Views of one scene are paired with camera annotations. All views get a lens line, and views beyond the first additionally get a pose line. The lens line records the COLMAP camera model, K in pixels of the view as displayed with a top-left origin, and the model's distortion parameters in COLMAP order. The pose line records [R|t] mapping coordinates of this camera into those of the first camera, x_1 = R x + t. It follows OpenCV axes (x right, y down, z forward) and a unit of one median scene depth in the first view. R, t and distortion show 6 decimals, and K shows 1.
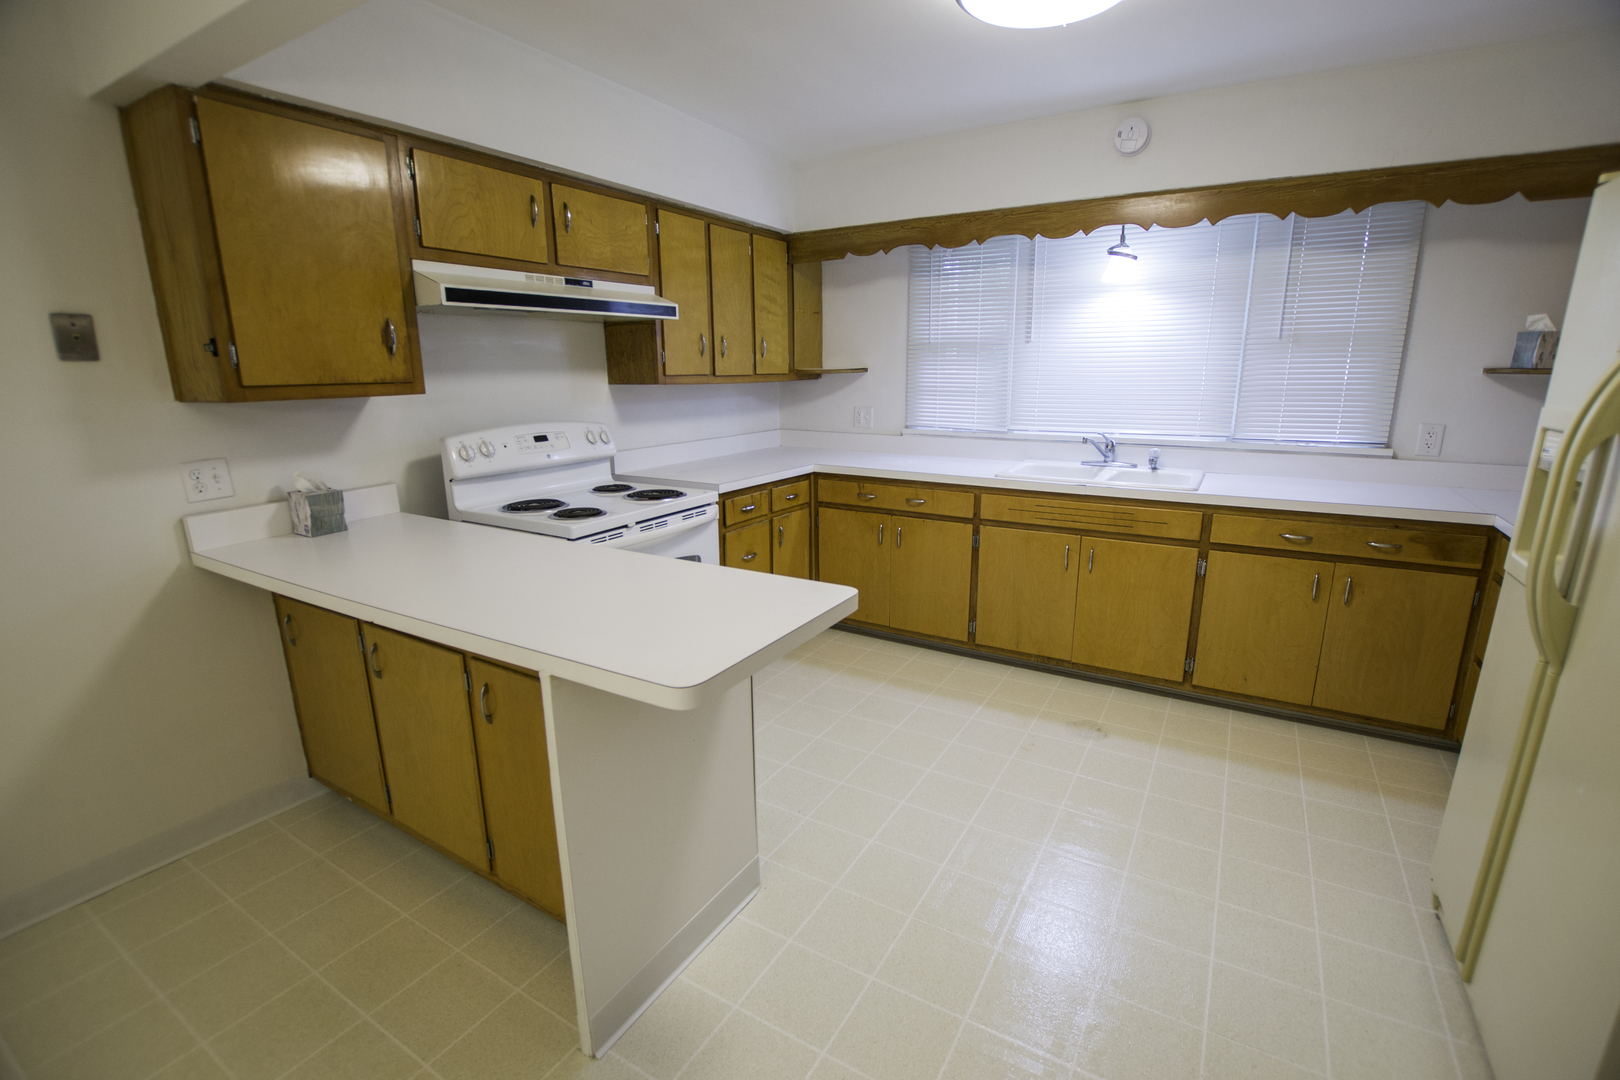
lens RADIAL K [[725.7, 0, 800.0], [0, 725.7, 549.1], [0, 0, 1]] dist [-0.022727, 0.000113]
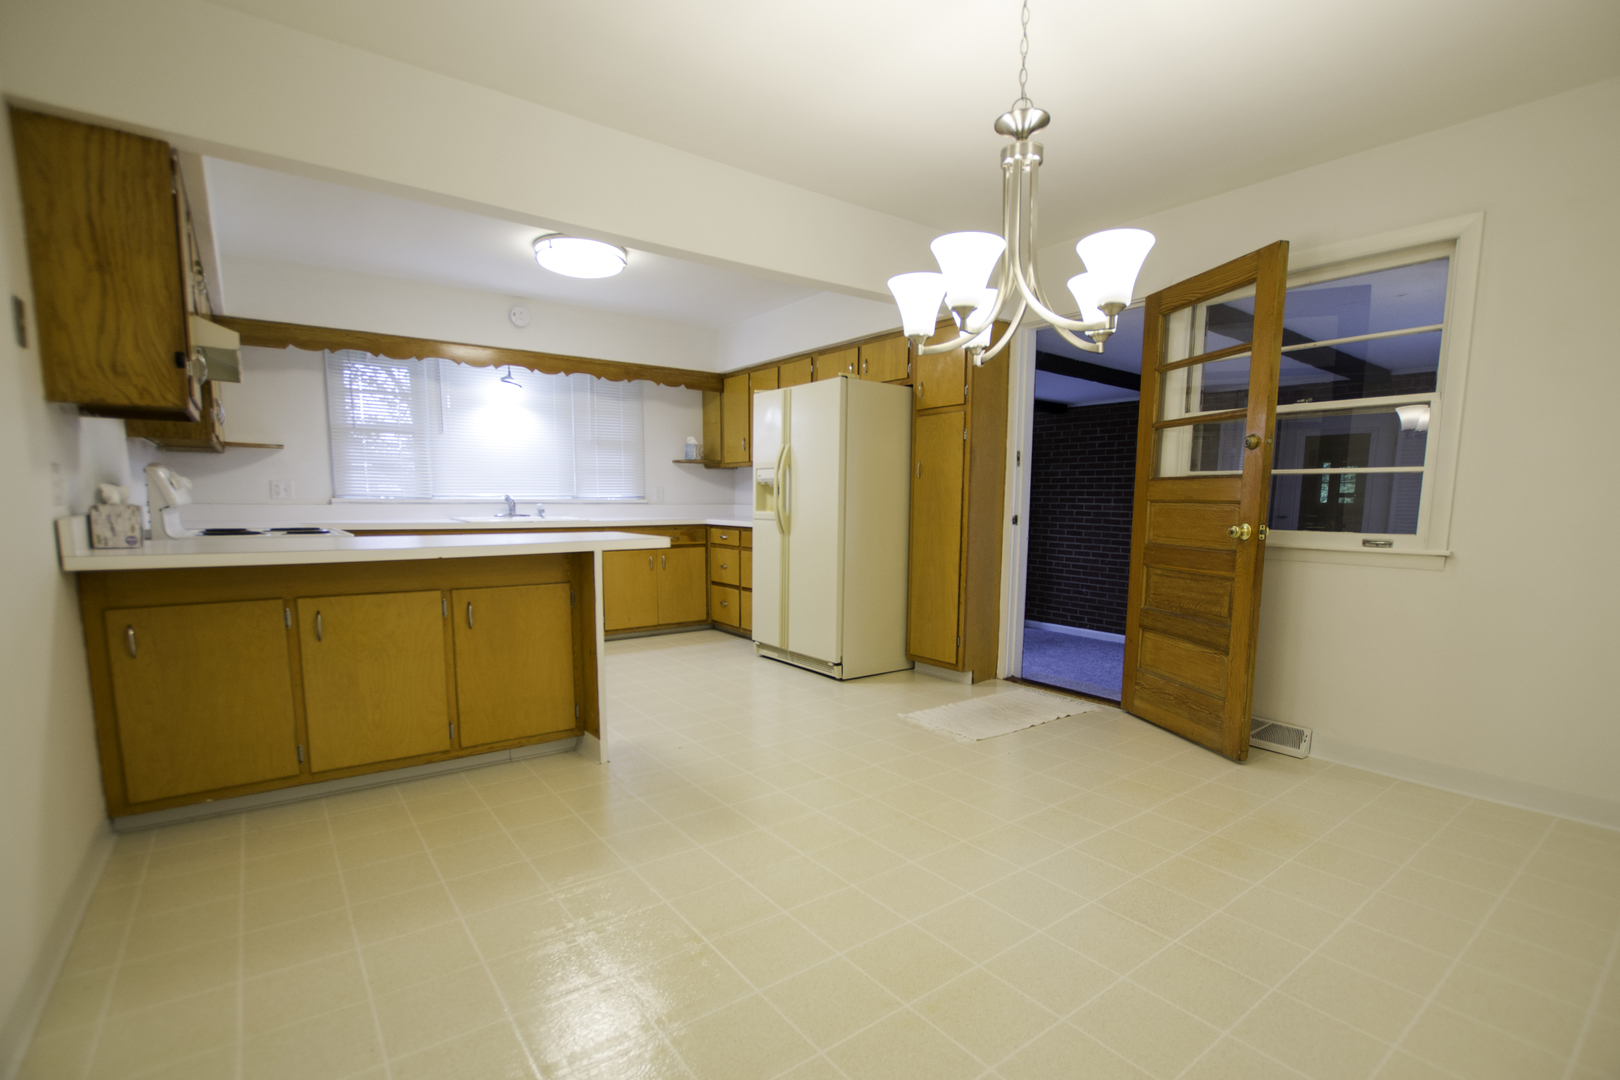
lens RADIAL K [[782.9, 0, 784.5], [0, 782.9, 597.8], [0, 0, 1]] dist [-0.002915, -0.000108]
pose [[0.404510, -0.099944, 0.909056, -1.039285], [0.208427, 0.977926, 0.014771, 0.178343], [-0.890466, 0.183497, 0.416412, -0.208013]]
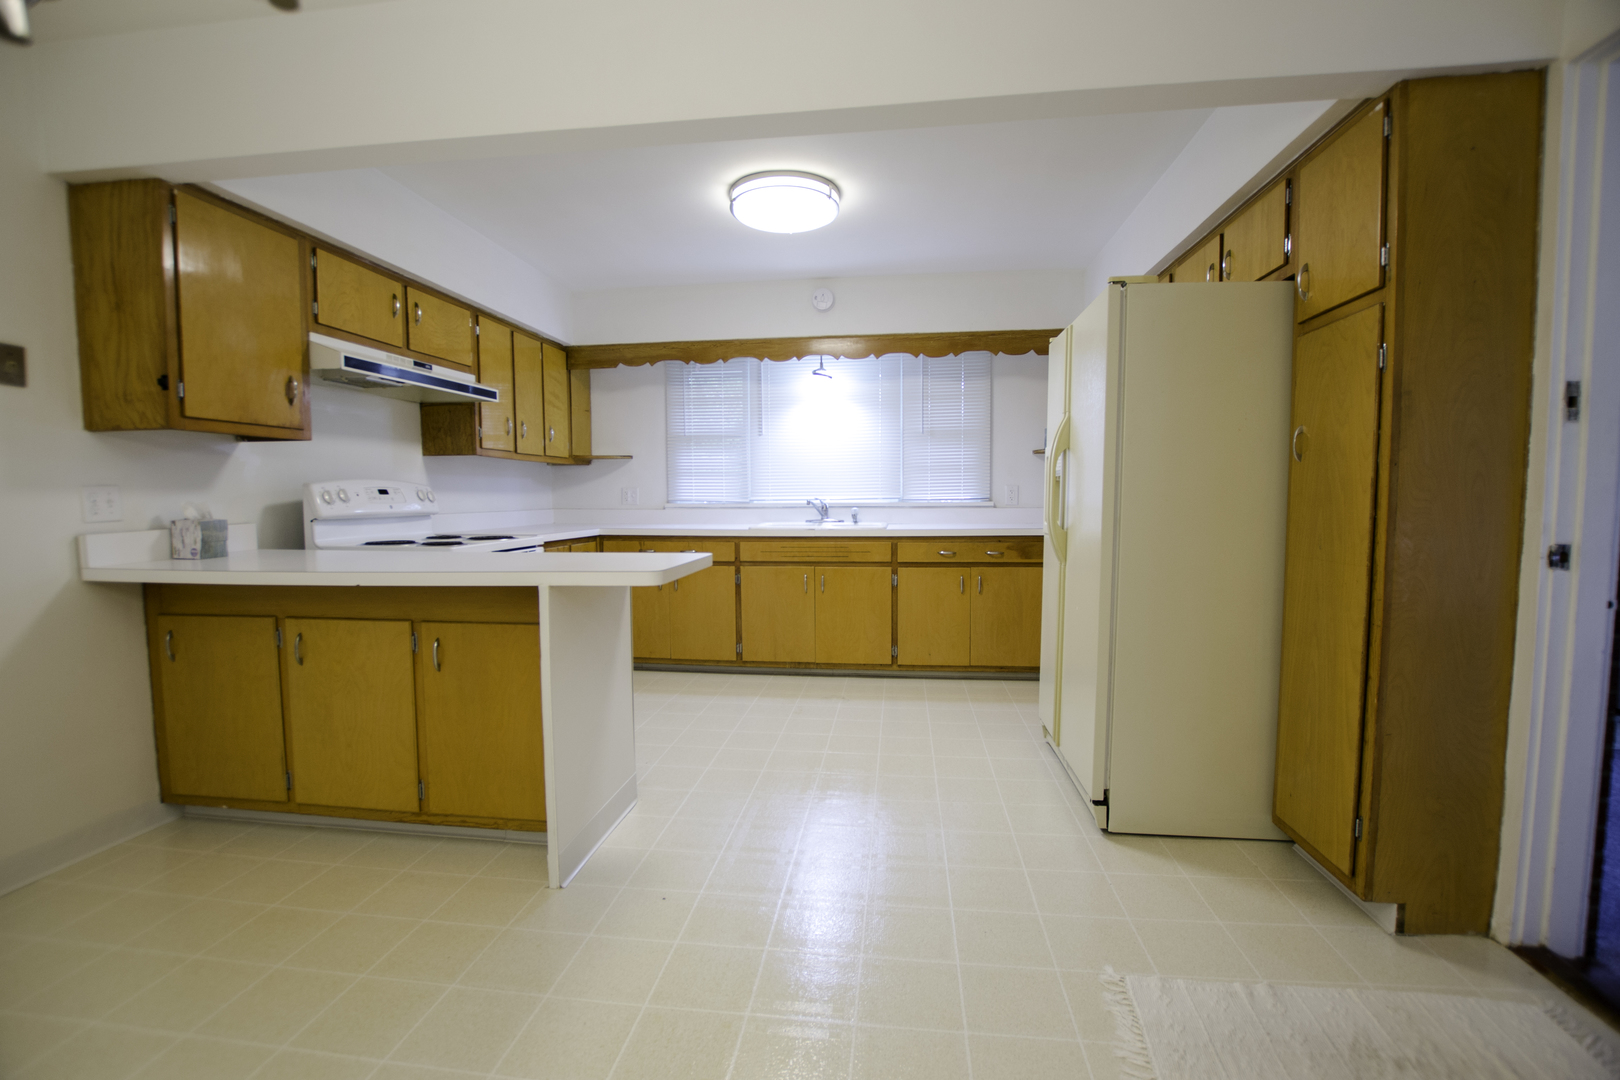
lens RADIAL K [[733.4, 0, 784.9], [0, 733.4, 546.7], [0, 0, 1]] dist [-0.020853, 0.000457]
pose [[0.922867, -0.021551, 0.384517, -0.216295], [0.088657, 0.983505, -0.157663, 0.172523], [-0.374776, 0.179592, 0.909555, -0.278830]]
